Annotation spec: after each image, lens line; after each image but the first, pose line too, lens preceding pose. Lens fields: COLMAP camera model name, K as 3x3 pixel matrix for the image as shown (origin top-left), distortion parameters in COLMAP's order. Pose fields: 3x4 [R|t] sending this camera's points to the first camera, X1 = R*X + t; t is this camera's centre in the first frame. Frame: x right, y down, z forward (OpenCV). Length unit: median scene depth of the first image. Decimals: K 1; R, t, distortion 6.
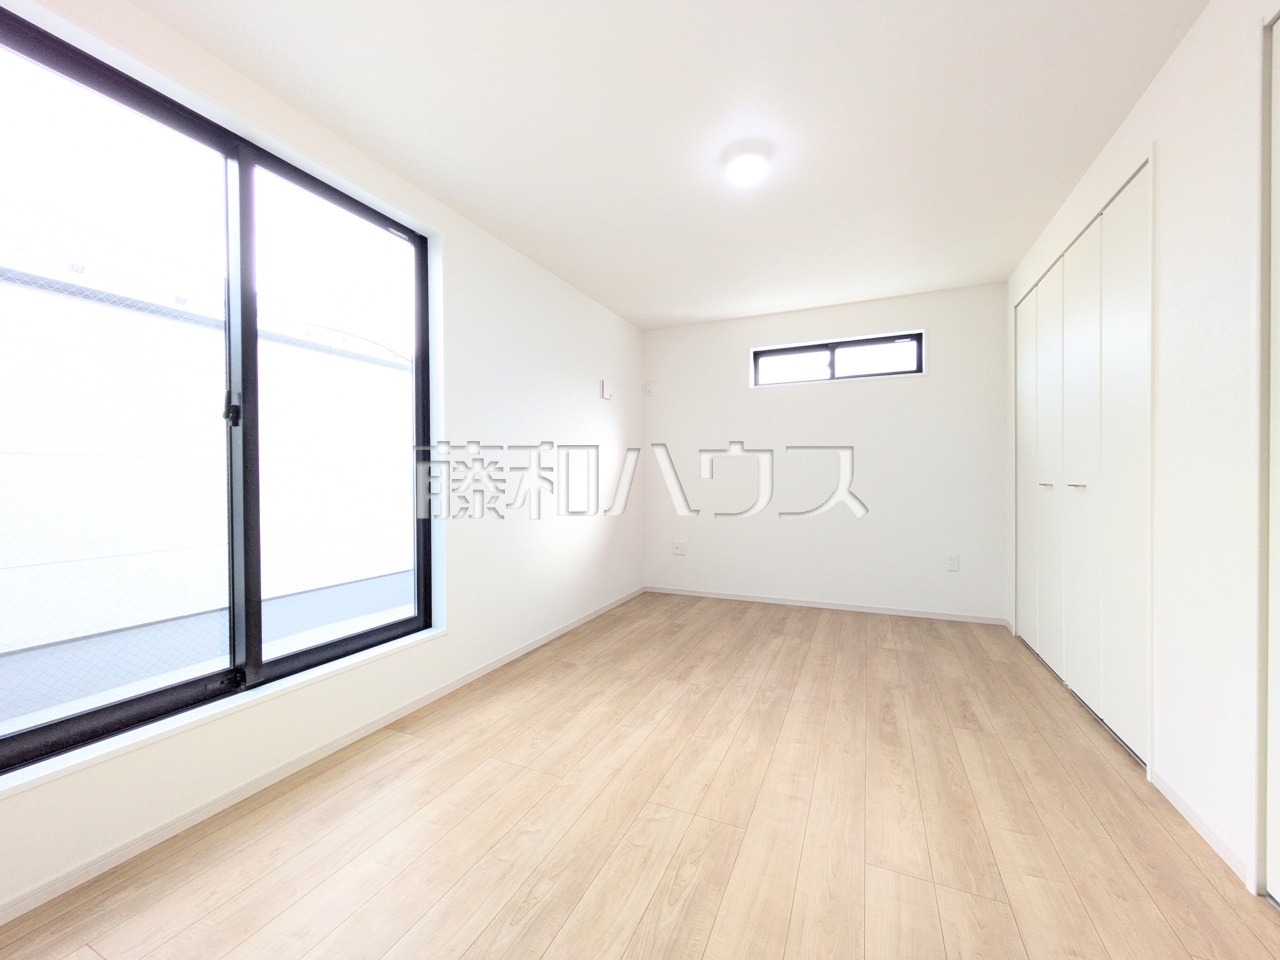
lens RADIAL K [[508.0, 0, 640.5], [0, 508.0, 479.7], [0, 0, 1]] dist [-0.004294, 0.003442]
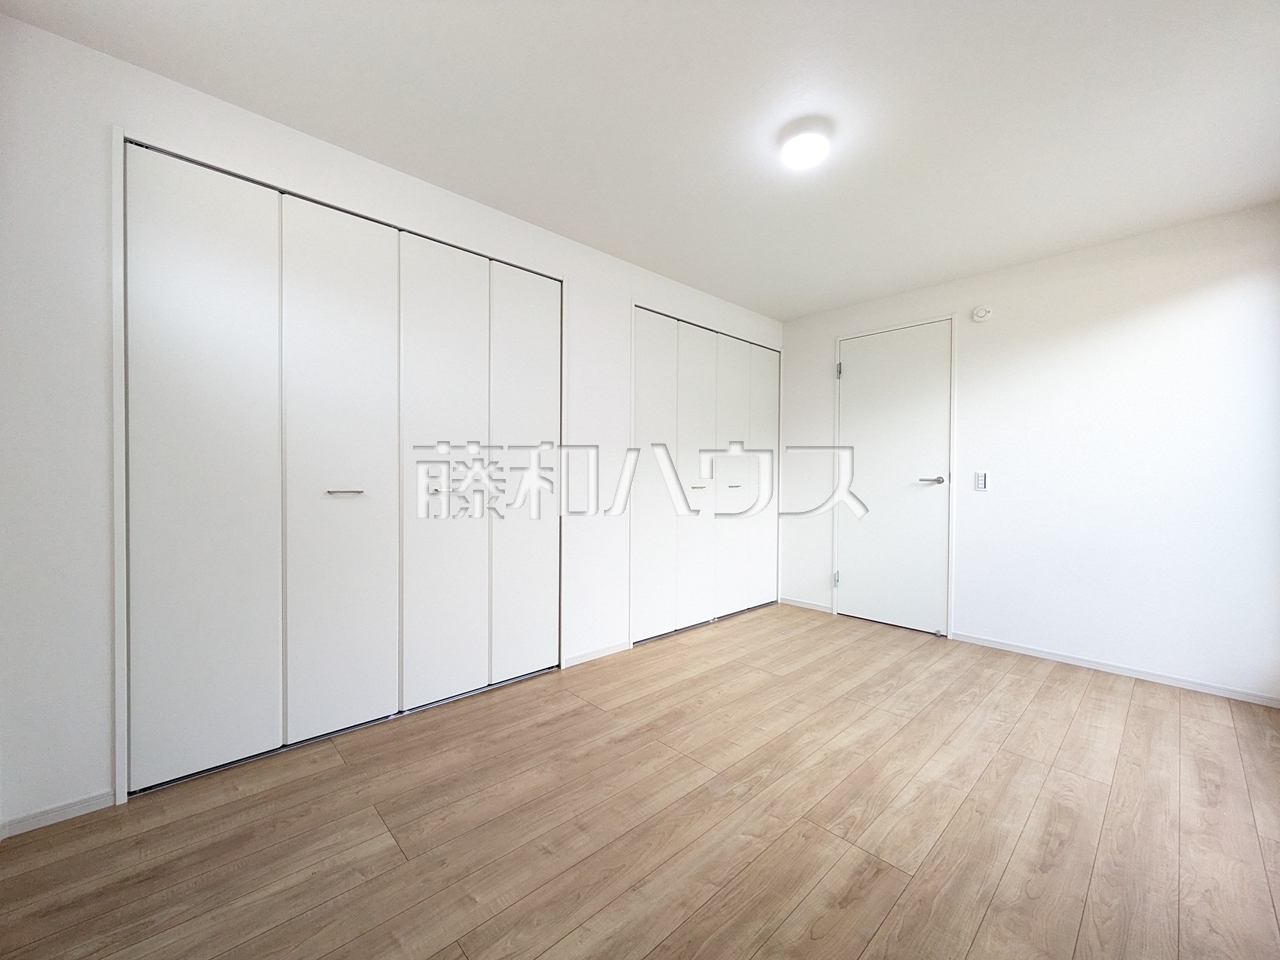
lens RADIAL K [[508.0, 0, 634.4], [0, 508.0, 482.9], [0, 0, 1]] dist [-0.004294, 0.003442]
pose [[-0.919787, -0.004096, 0.392396, 0.119286], [0.000735, 0.999926, 0.012159, -0.016256], [-0.392417, 0.011472, -0.919716, 1.813150]]
